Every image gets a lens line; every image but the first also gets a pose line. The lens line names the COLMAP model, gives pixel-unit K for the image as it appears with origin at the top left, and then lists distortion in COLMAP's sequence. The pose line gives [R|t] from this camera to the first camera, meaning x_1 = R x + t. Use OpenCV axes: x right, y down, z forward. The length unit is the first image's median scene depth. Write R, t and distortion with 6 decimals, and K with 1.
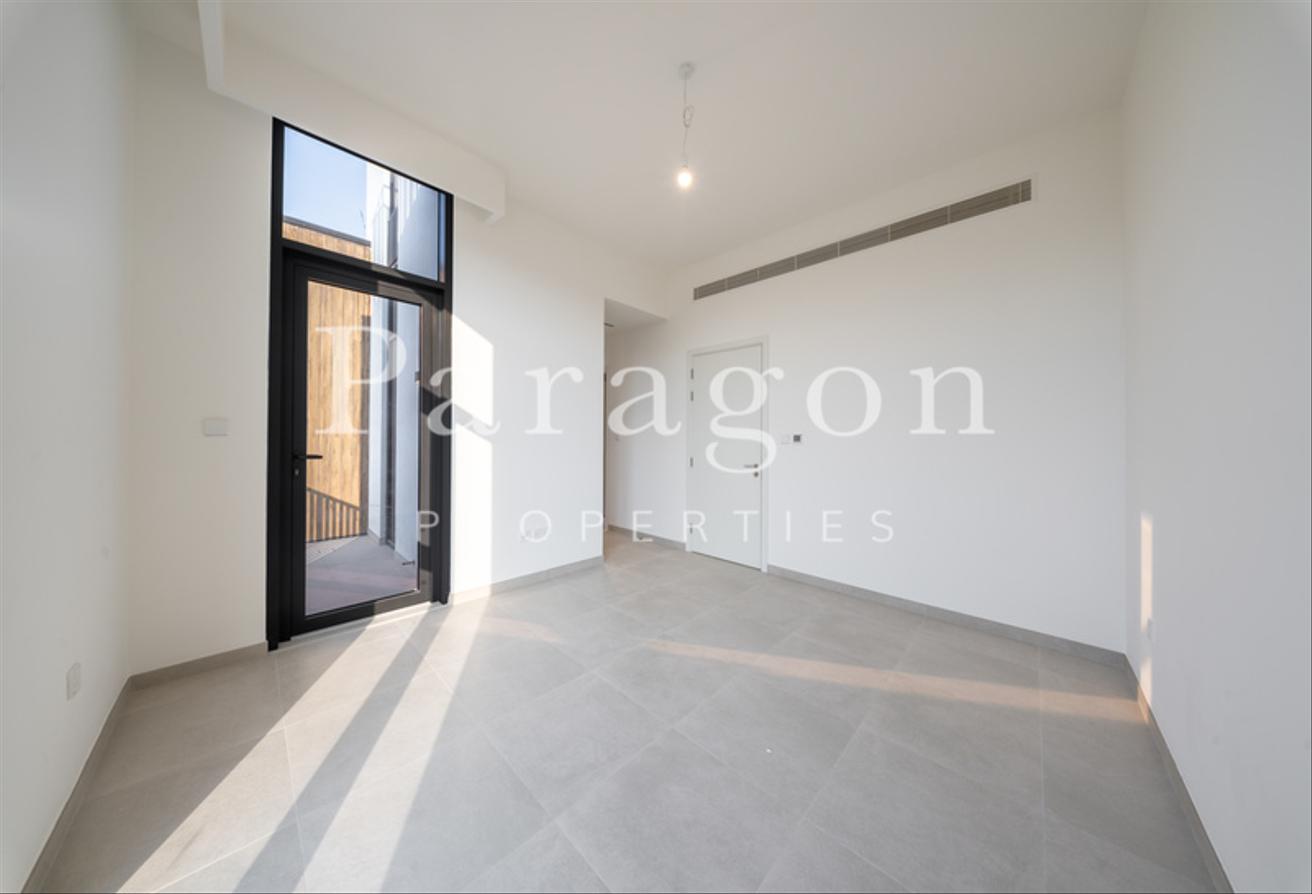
lens RADIAL K [[390.4, 0, 652.5], [0, 390.4, 439.8], [0, 0, 1]] dist [-0.000742, -0.000047]
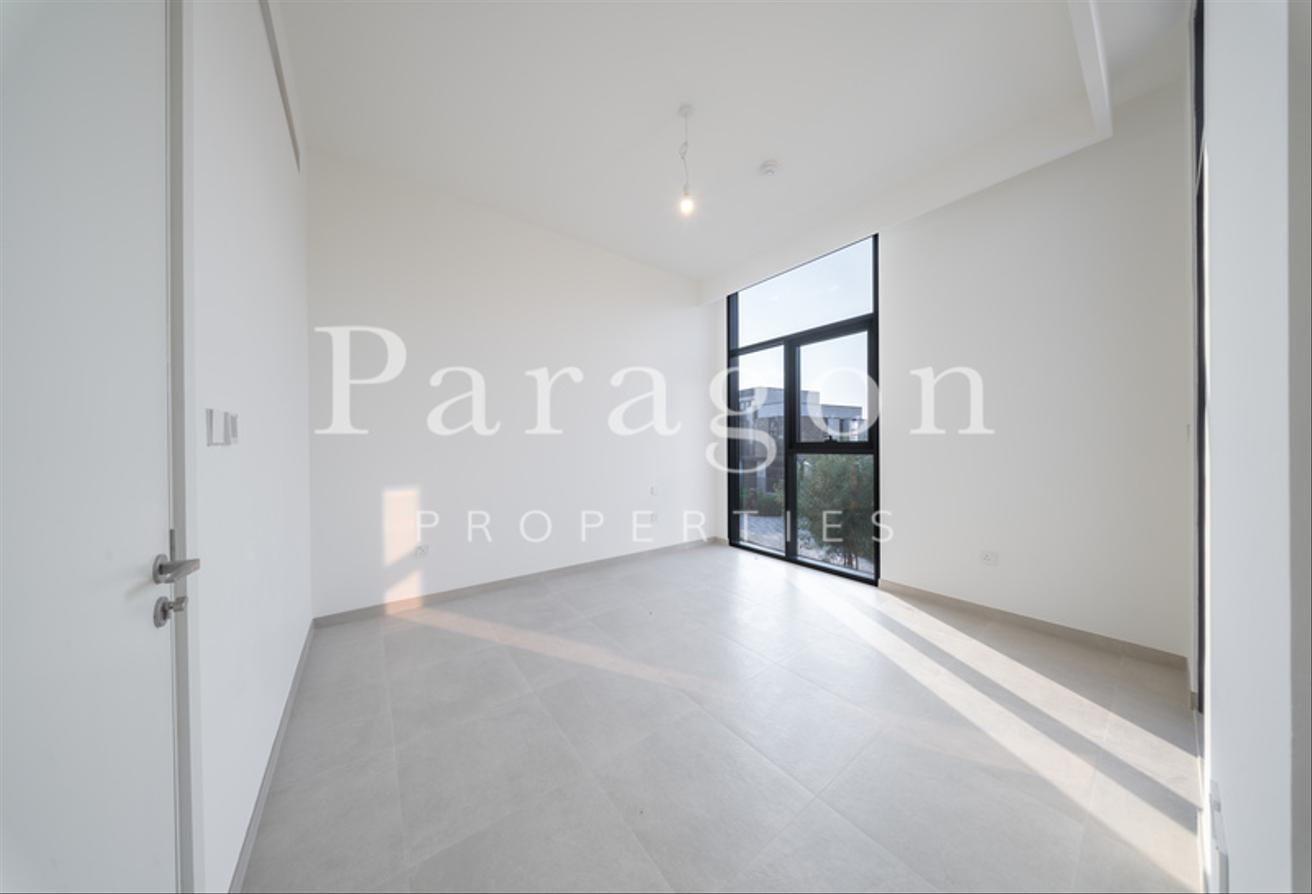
lens RADIAL K [[382.9, 0, 658.8], [0, 382.9, 439.3], [0, 0, 1]] dist [-0.000430, -0.000039]
pose [[-0.991547, -0.002725, 0.129719, 0.018711], [-0.002942, 0.999995, -0.001481, -0.004997], [-0.129714, -0.001850, -0.991550, 2.084321]]
